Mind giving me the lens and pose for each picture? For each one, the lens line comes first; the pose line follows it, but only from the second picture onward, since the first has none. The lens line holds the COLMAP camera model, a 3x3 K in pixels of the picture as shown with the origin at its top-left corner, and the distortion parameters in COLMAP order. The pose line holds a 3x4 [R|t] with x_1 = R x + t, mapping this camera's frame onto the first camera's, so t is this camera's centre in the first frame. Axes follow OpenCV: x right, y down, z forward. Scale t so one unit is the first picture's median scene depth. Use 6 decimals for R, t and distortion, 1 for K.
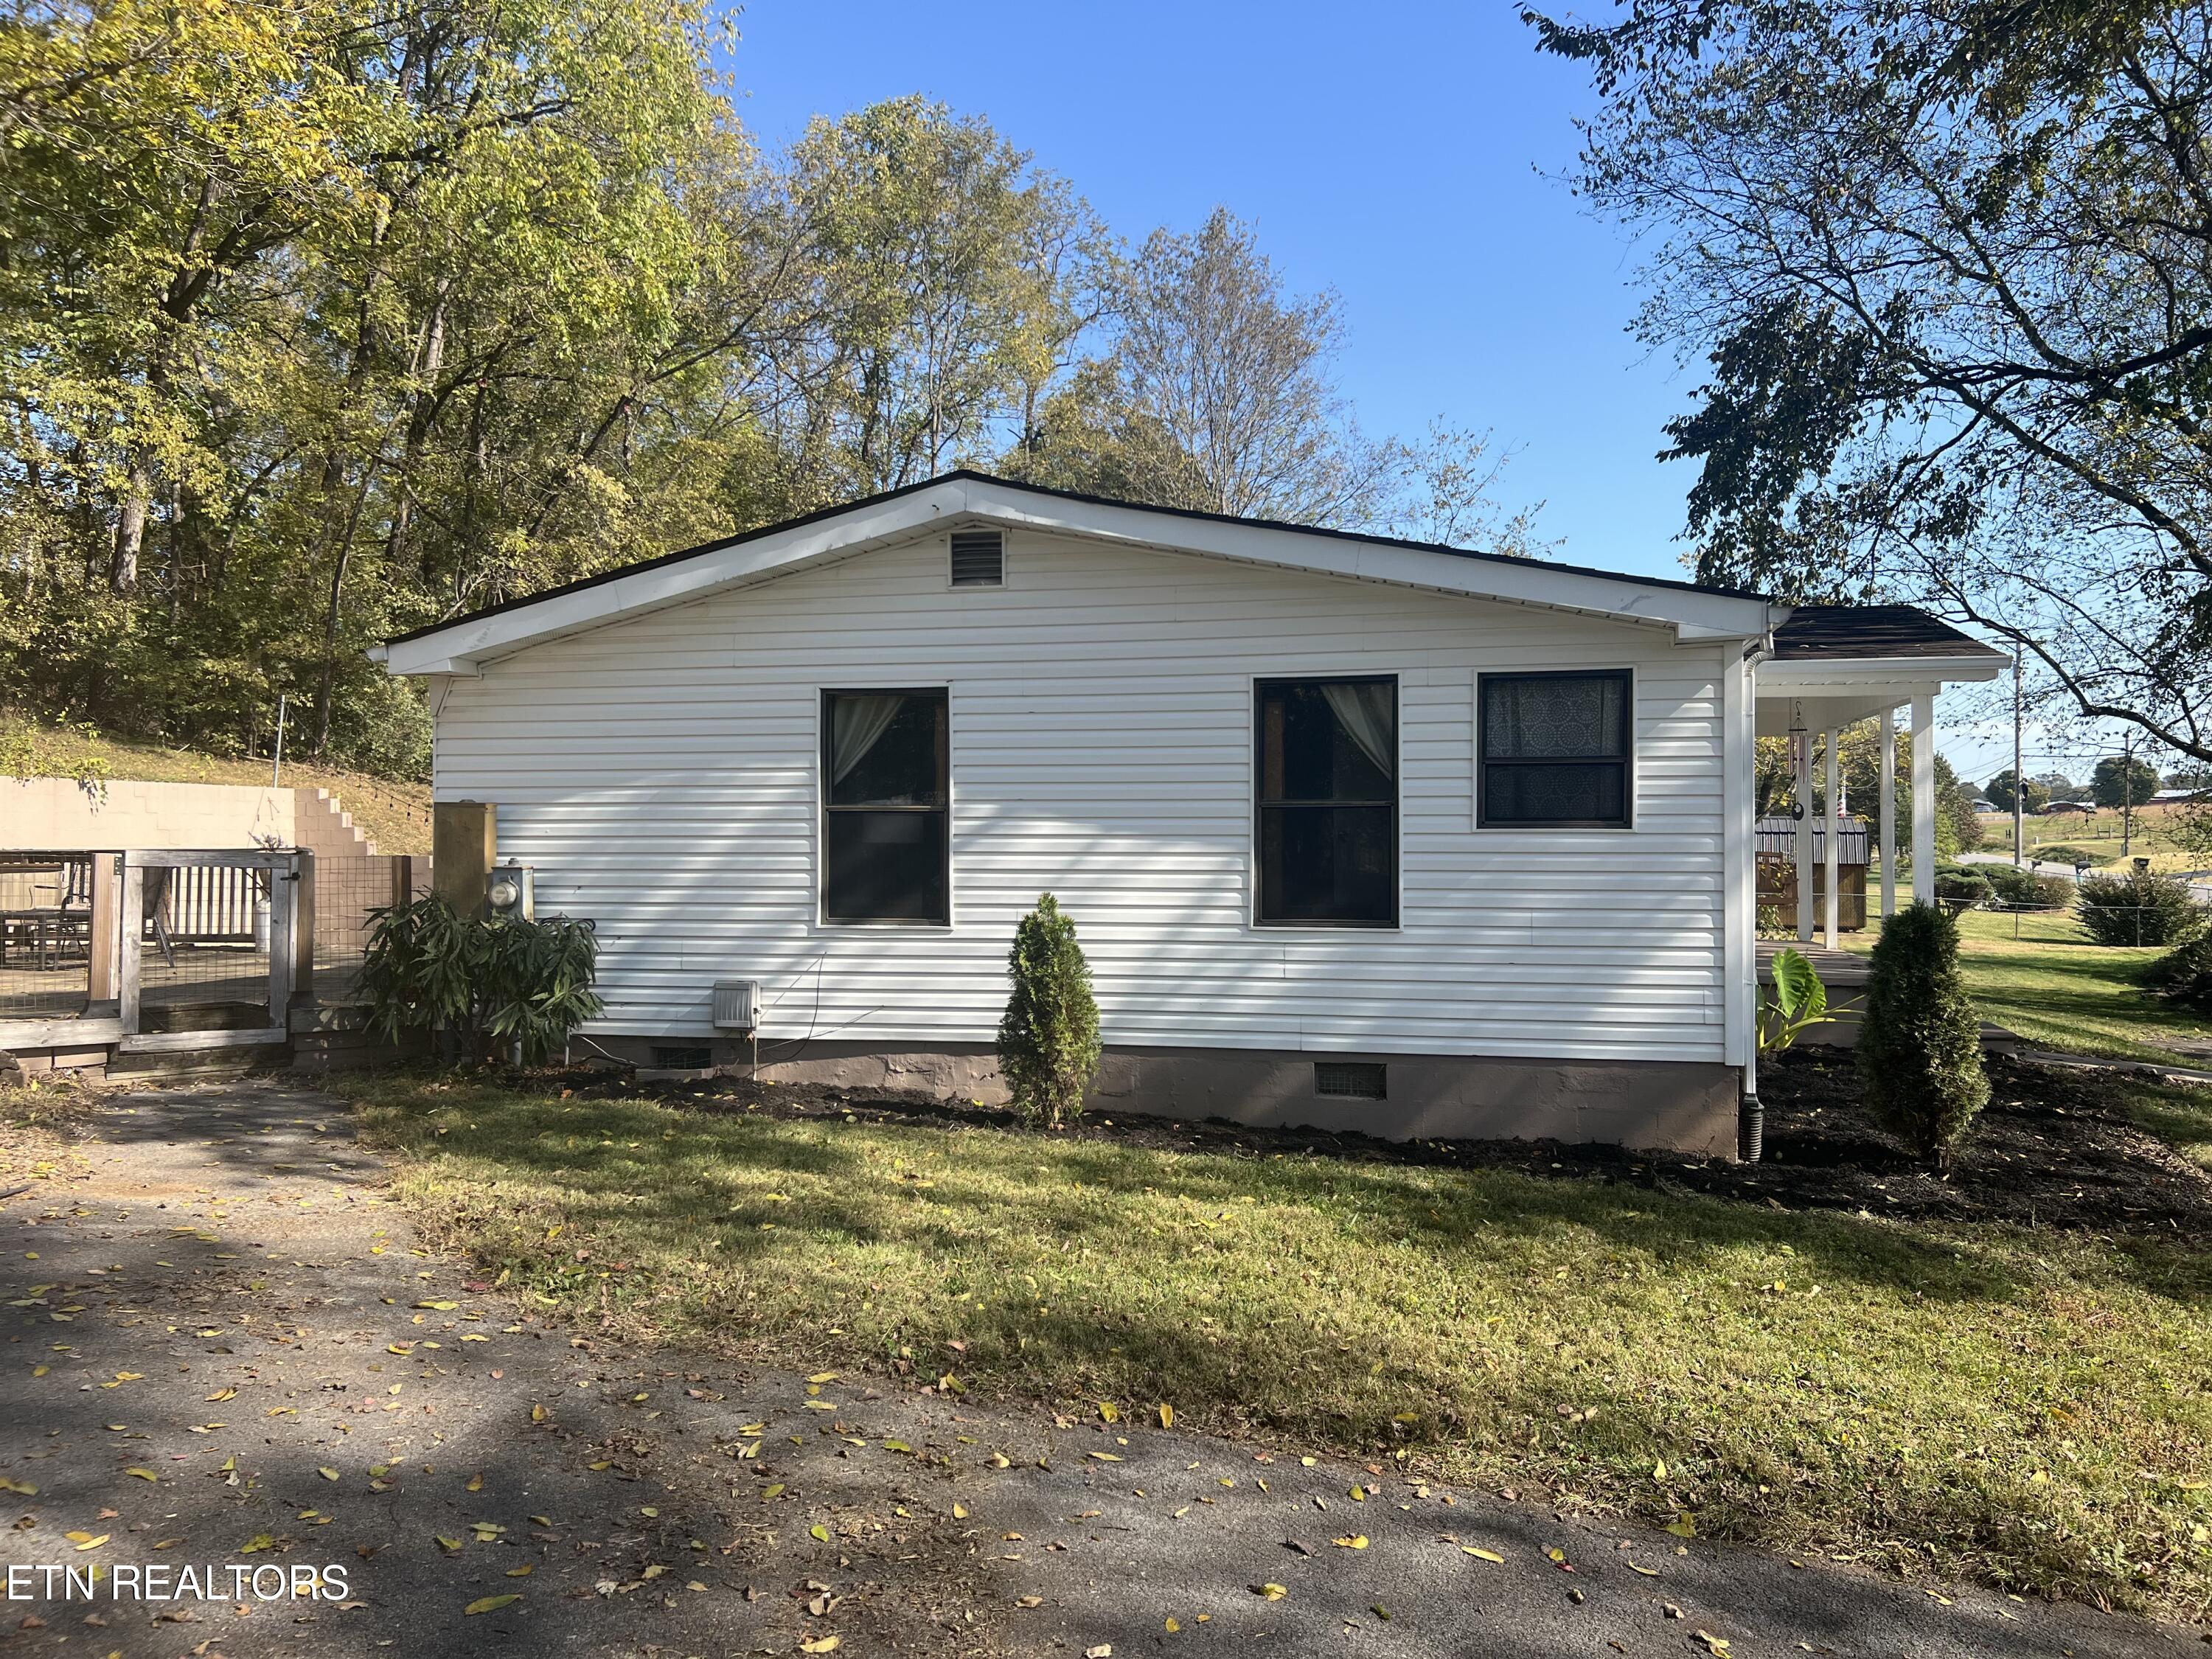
lens RADIAL K [[1686.0, 0, 1112.0], [0, 1686.0, 842.2], [0, 0, 1]] dist [0.034727, -0.030288]
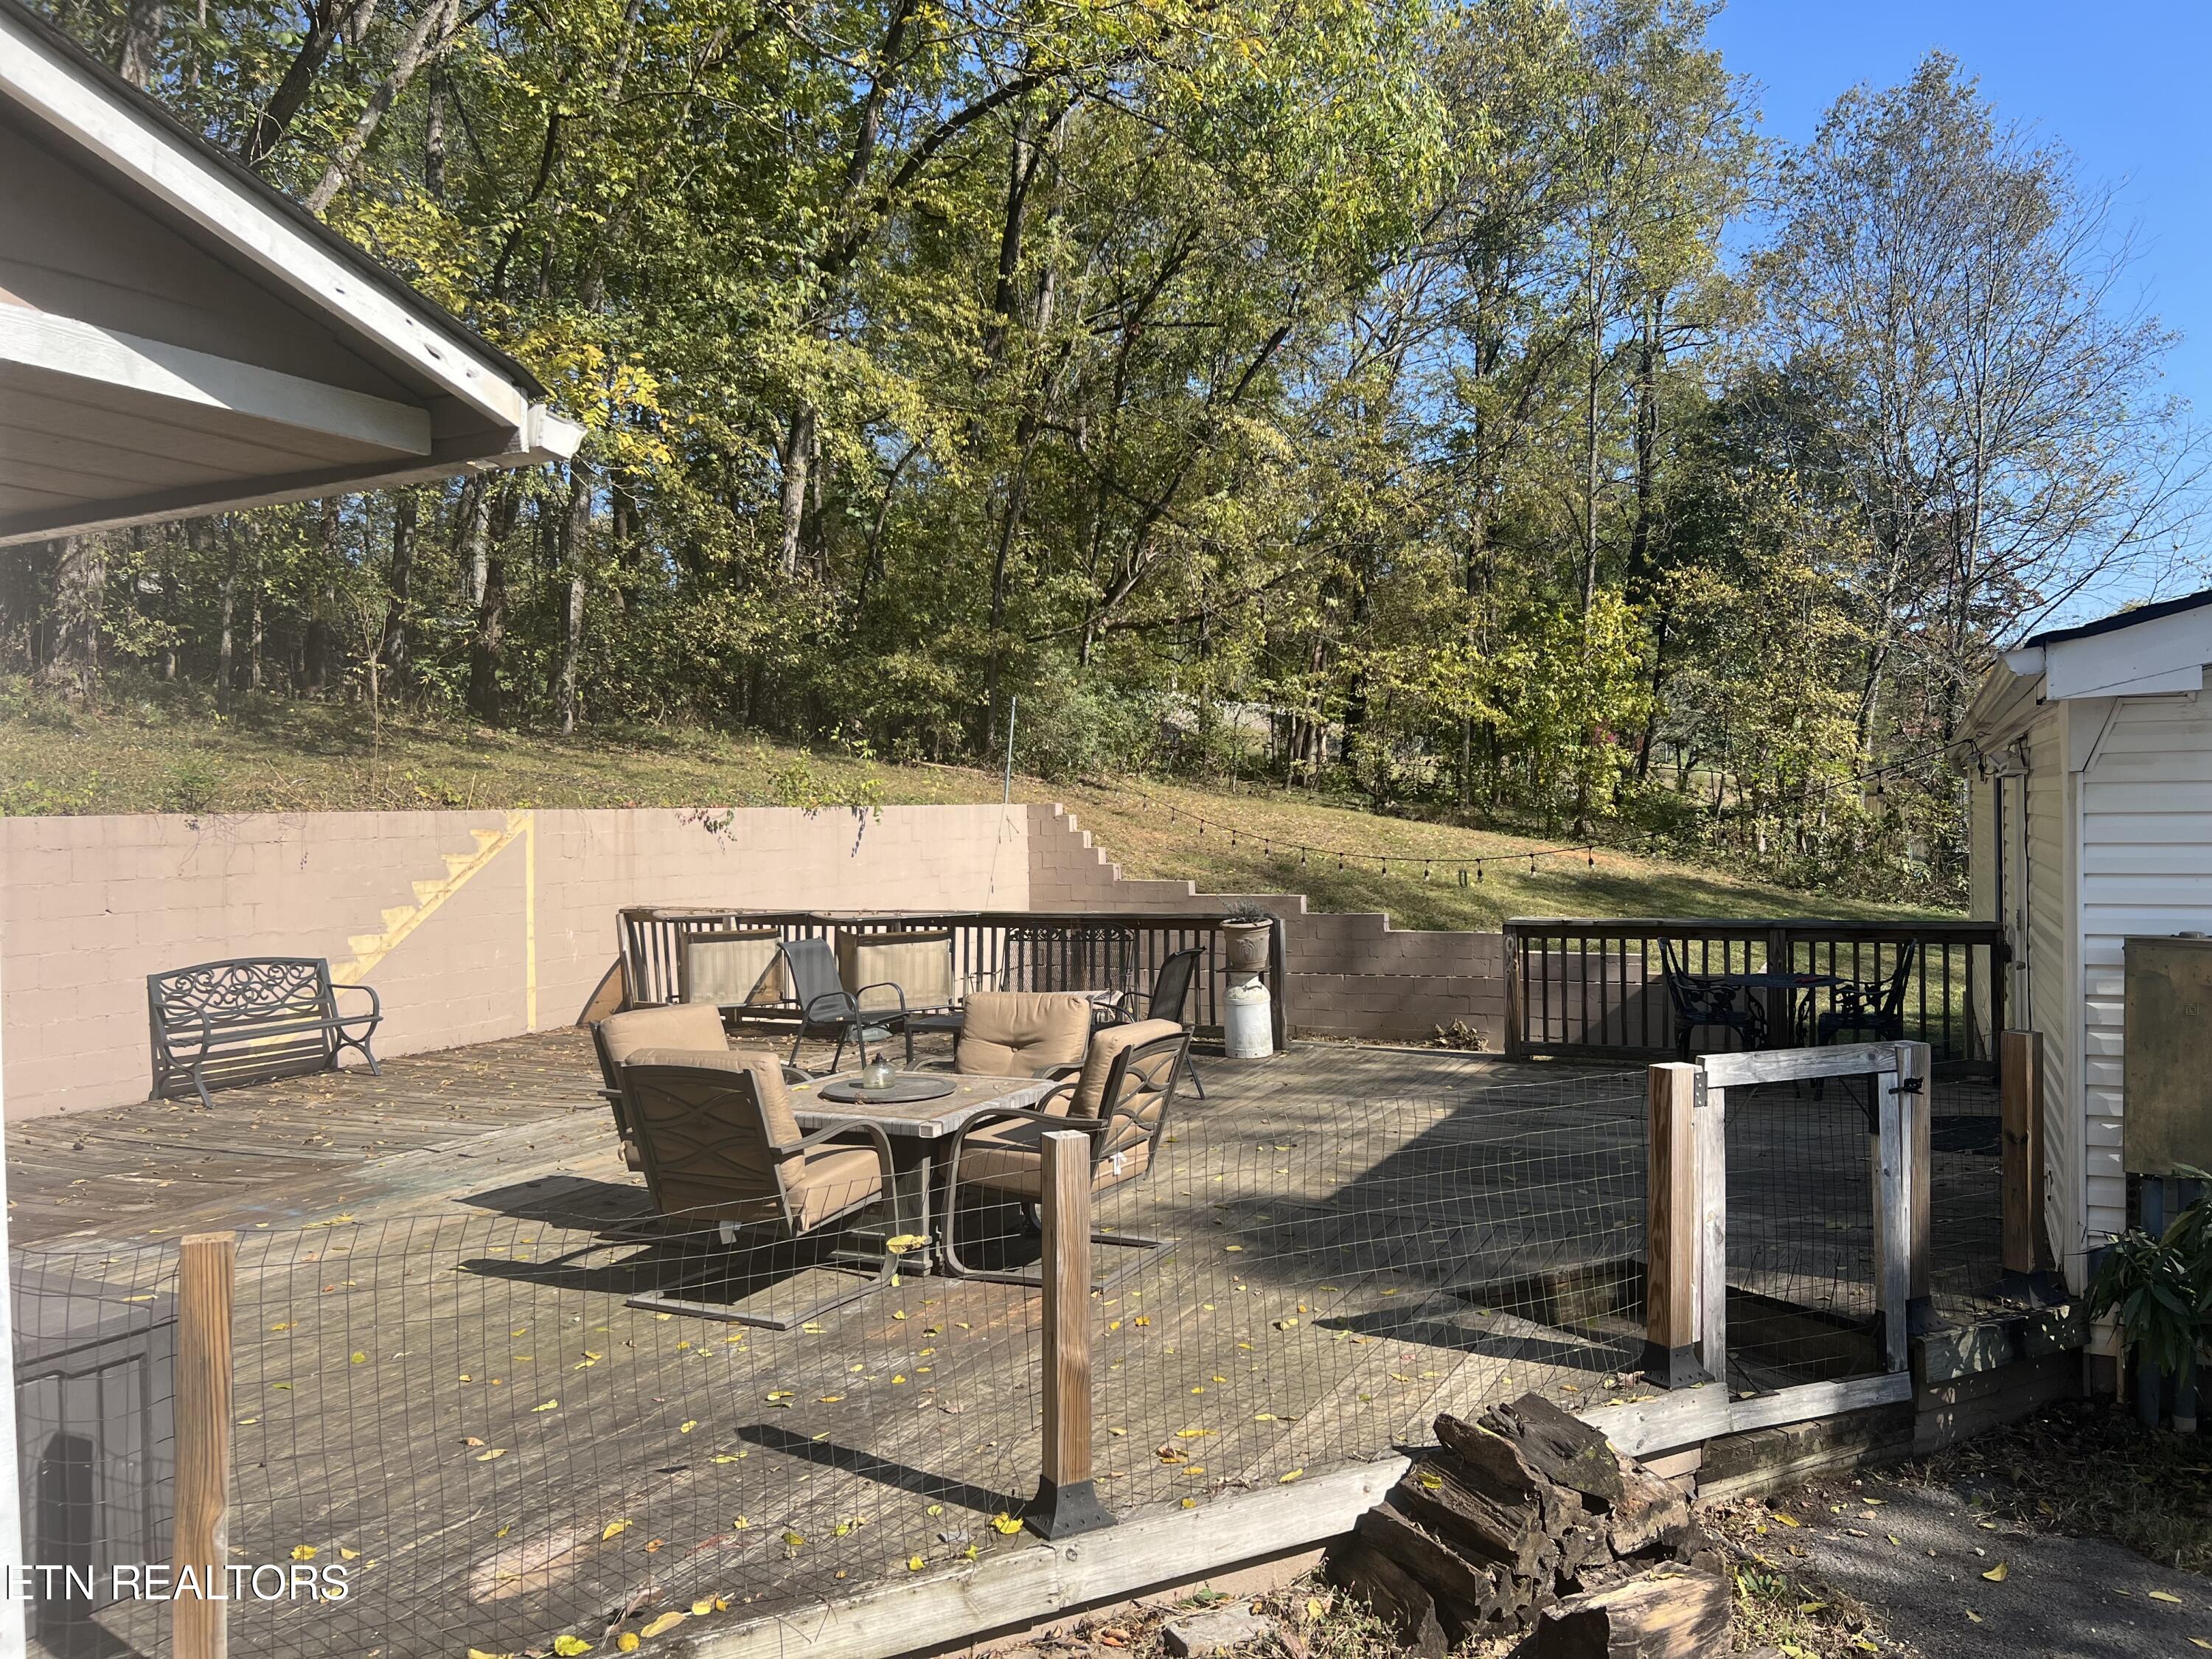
lens RADIAL K [[1686.0, 0, 1112.0], [0, 1686.0, 842.2], [0, 0, 1]] dist [0.034727, -0.030288]
pose [[0.974744, -0.011572, -0.223024, -0.262844], [0.016637, 0.999644, 0.020847, -0.030749], [0.222703, -0.024031, 0.974590, 0.186113]]
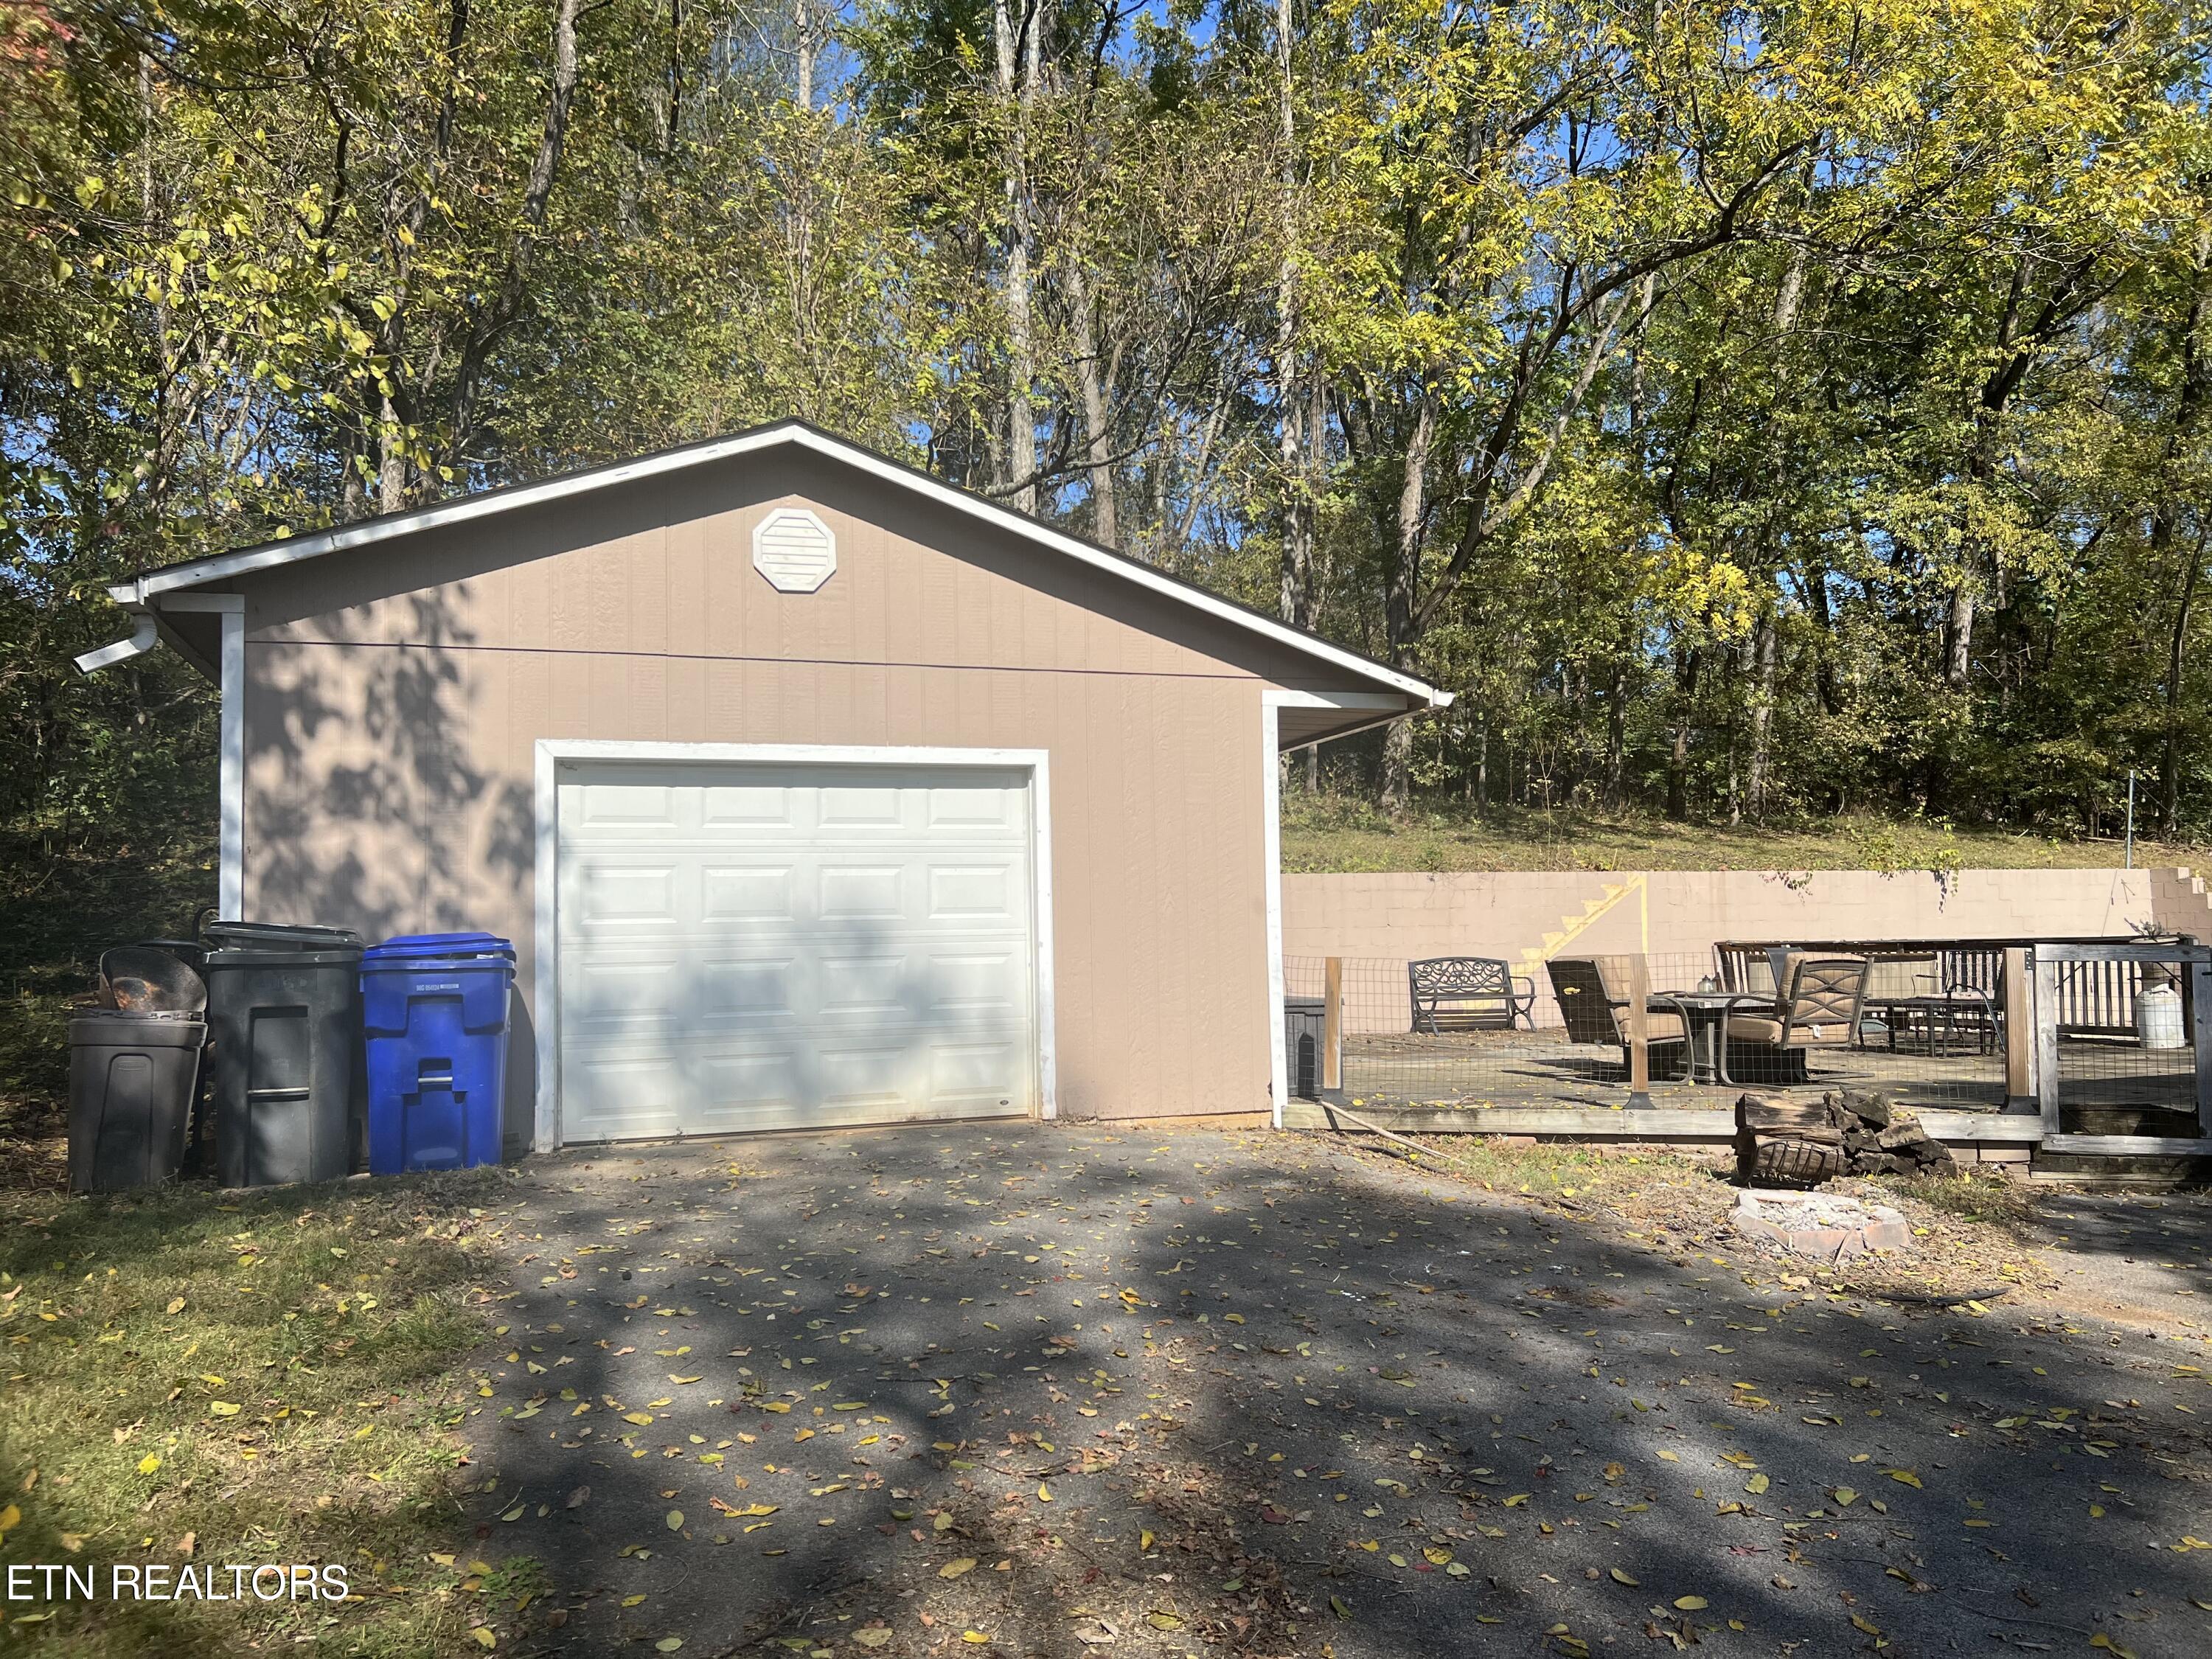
lens RADIAL K [[1686.0, 0, 1112.0], [0, 1686.0, 842.2], [0, 0, 1]] dist [0.034727, -0.030288]
pose [[0.556322, -0.061358, -0.828698, -0.023498], [0.021271, 0.997995, -0.059613, -0.002613], [0.830694, 0.015537, 0.556512, 0.003201]]
